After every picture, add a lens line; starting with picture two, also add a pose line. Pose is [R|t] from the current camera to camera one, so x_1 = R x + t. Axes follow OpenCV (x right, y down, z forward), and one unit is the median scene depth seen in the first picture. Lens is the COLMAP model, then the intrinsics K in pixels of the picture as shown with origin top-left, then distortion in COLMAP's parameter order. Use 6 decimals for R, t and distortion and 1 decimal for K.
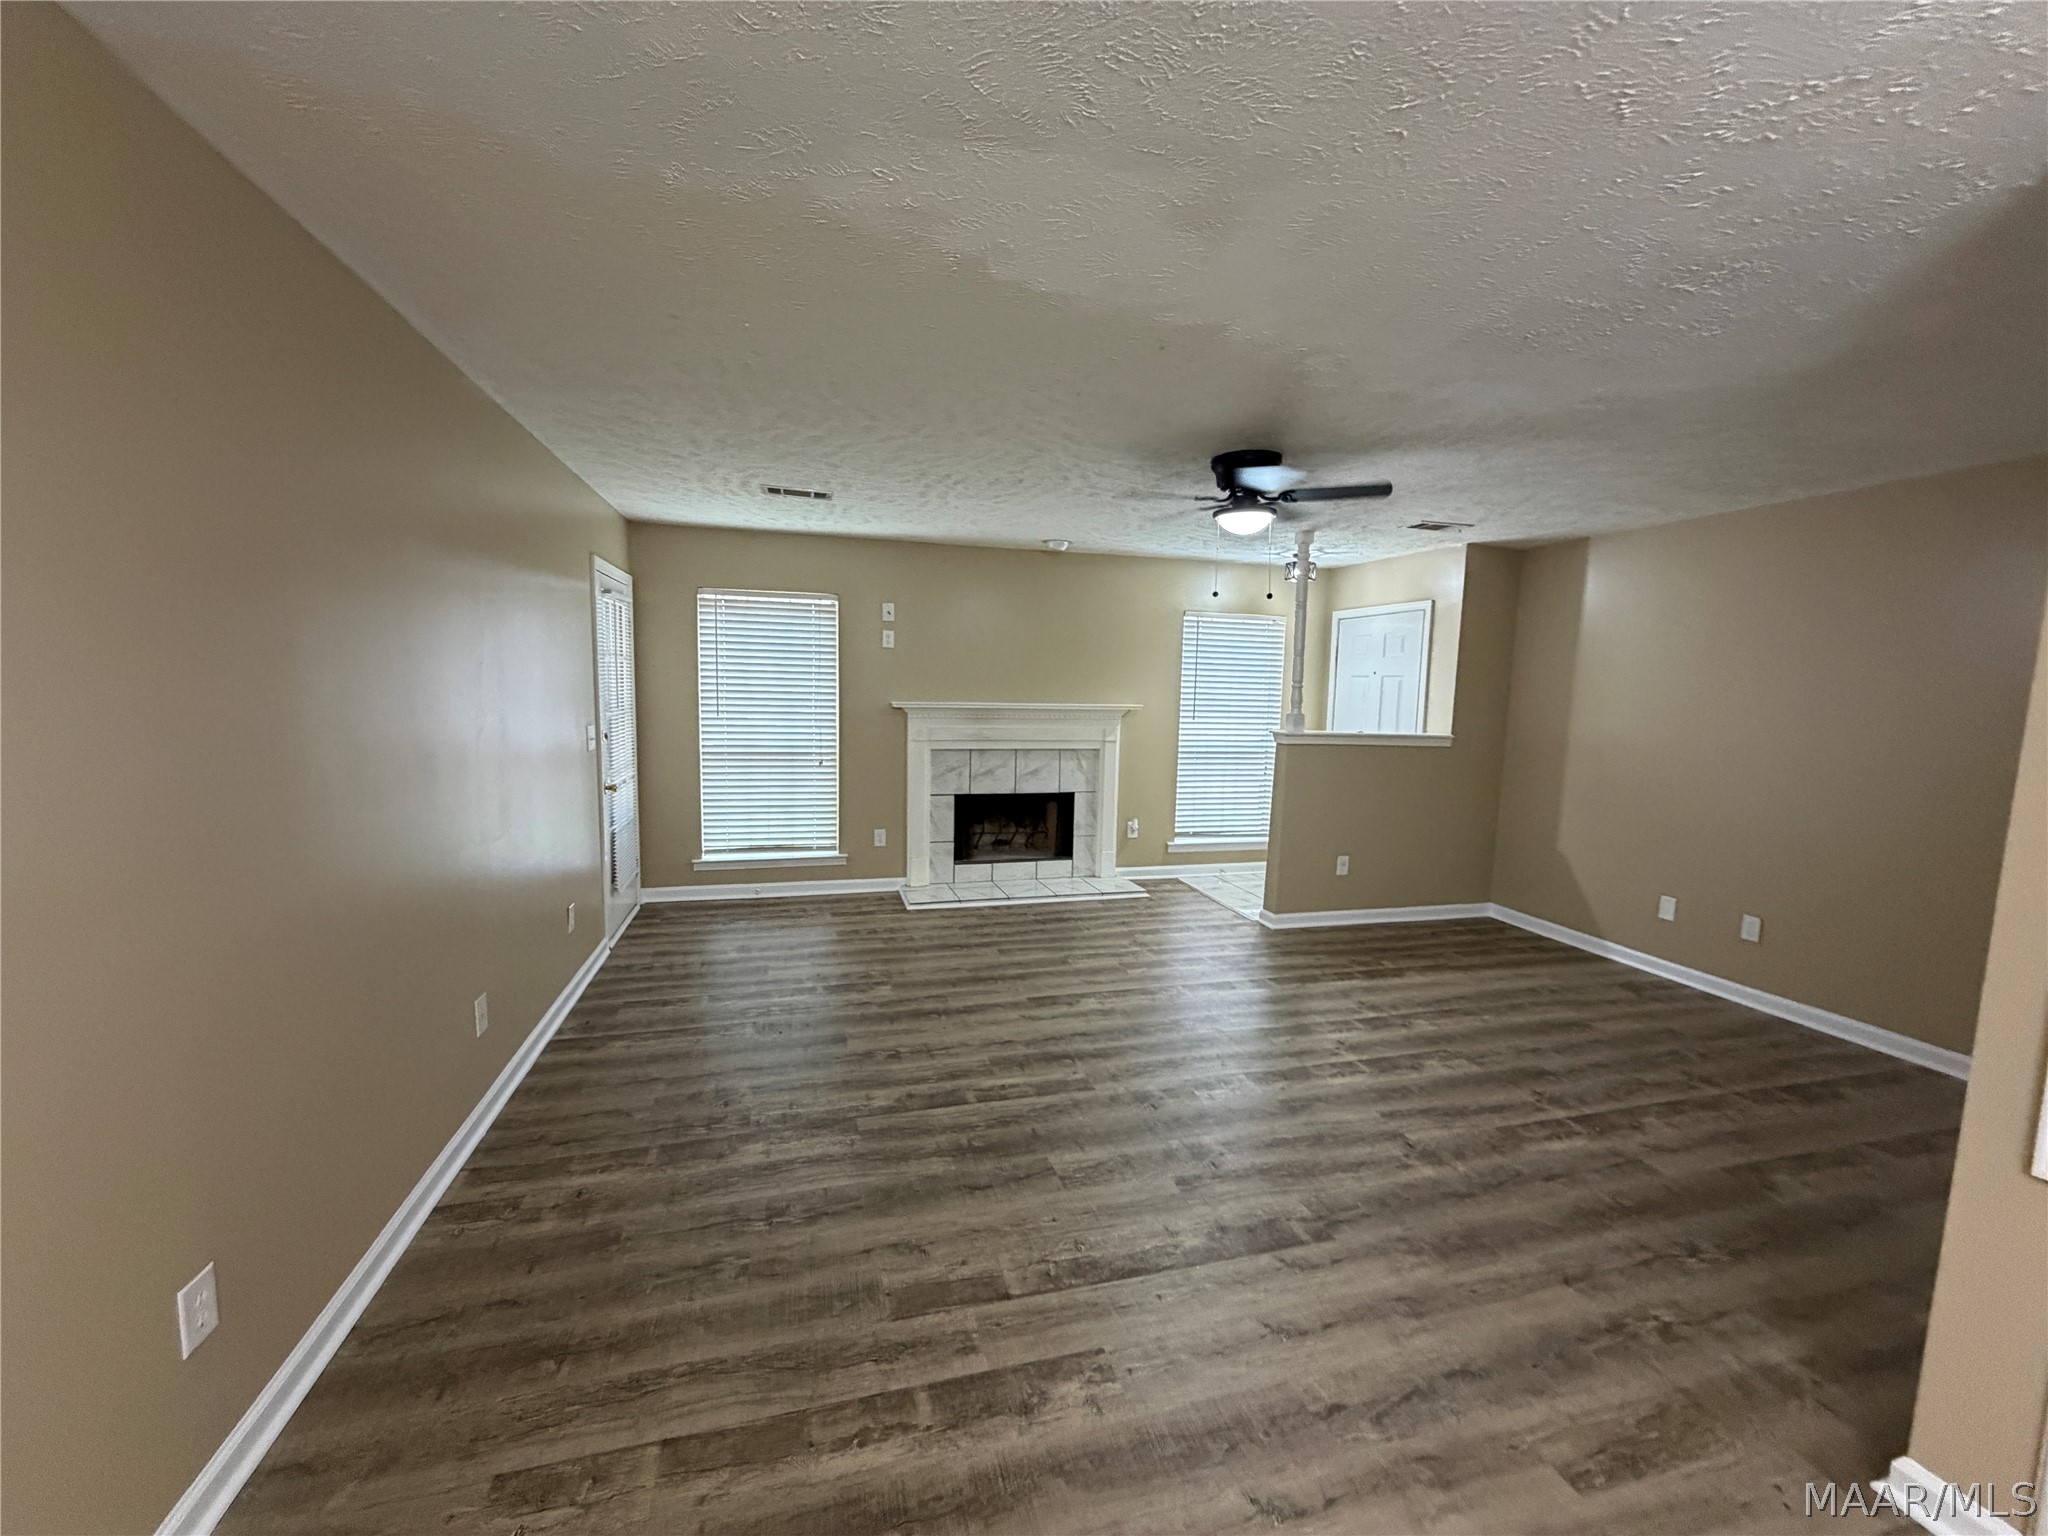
lens RADIAL K [[814.8, 0, 1020.7], [0, 814.8, 771.9], [0, 0, 1]] dist [0.001234, -0.000487]
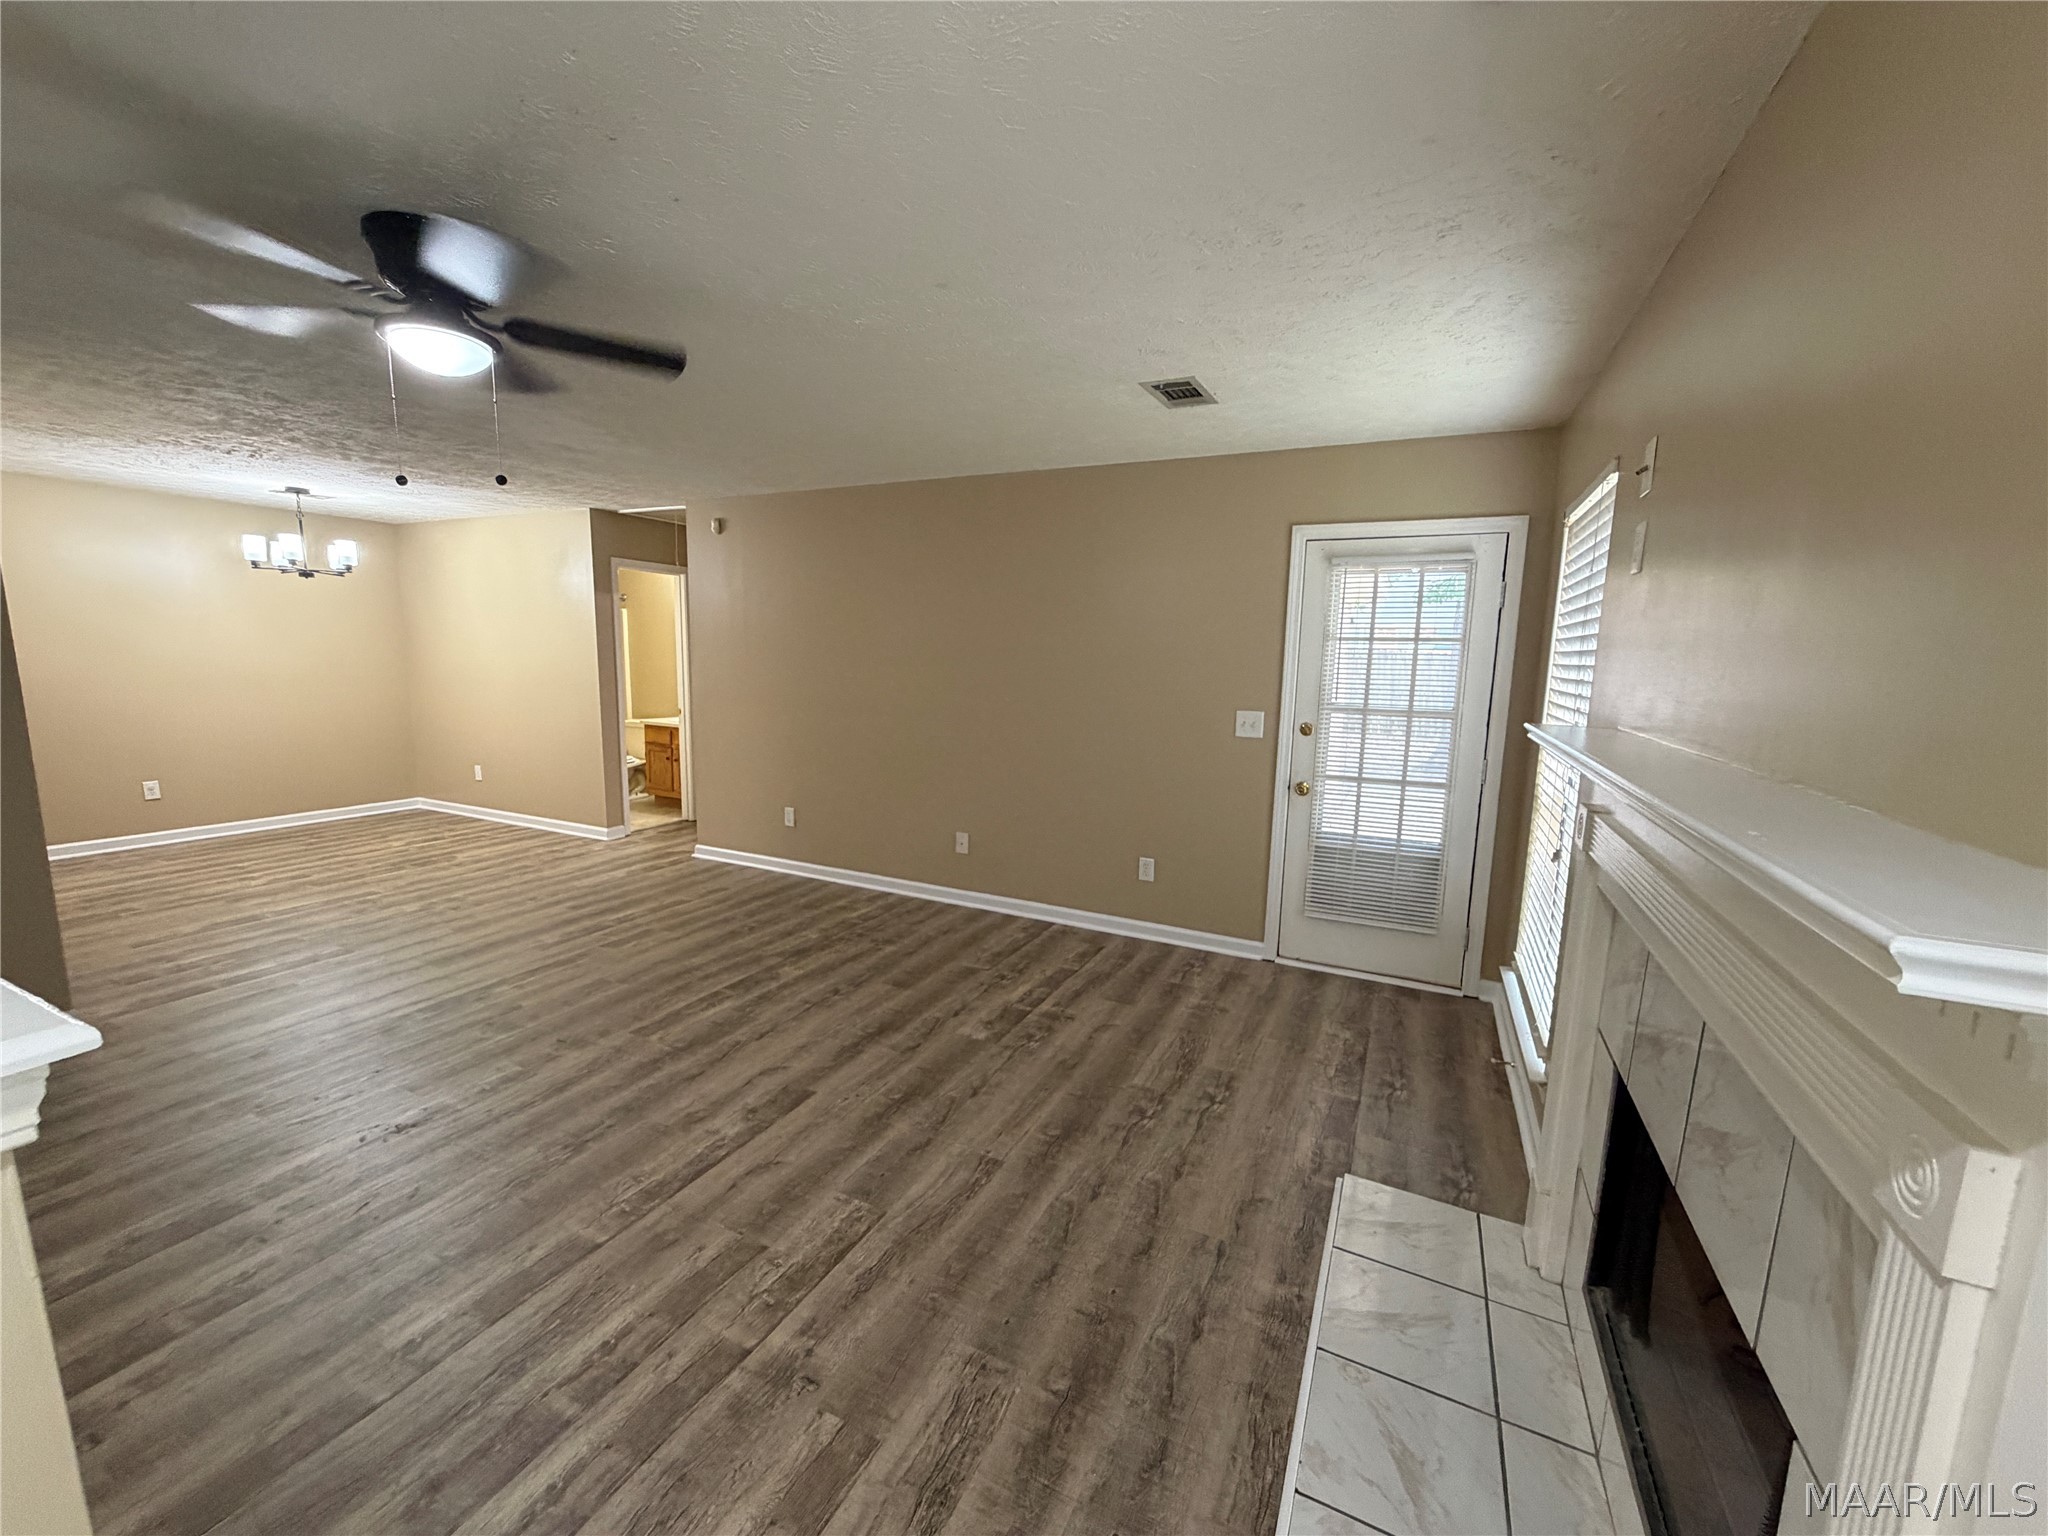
lens RADIAL K [[814.8, 0, 1020.7], [0, 814.8, 771.9], [0, 0, 1]] dist [0.001234, -0.000487]
pose [[-0.659803, 0.070862, -0.748090, 0.417173], [-0.122338, 0.972132, 0.199984, -0.163450], [0.741413, 0.223470, -0.632746, 1.582163]]
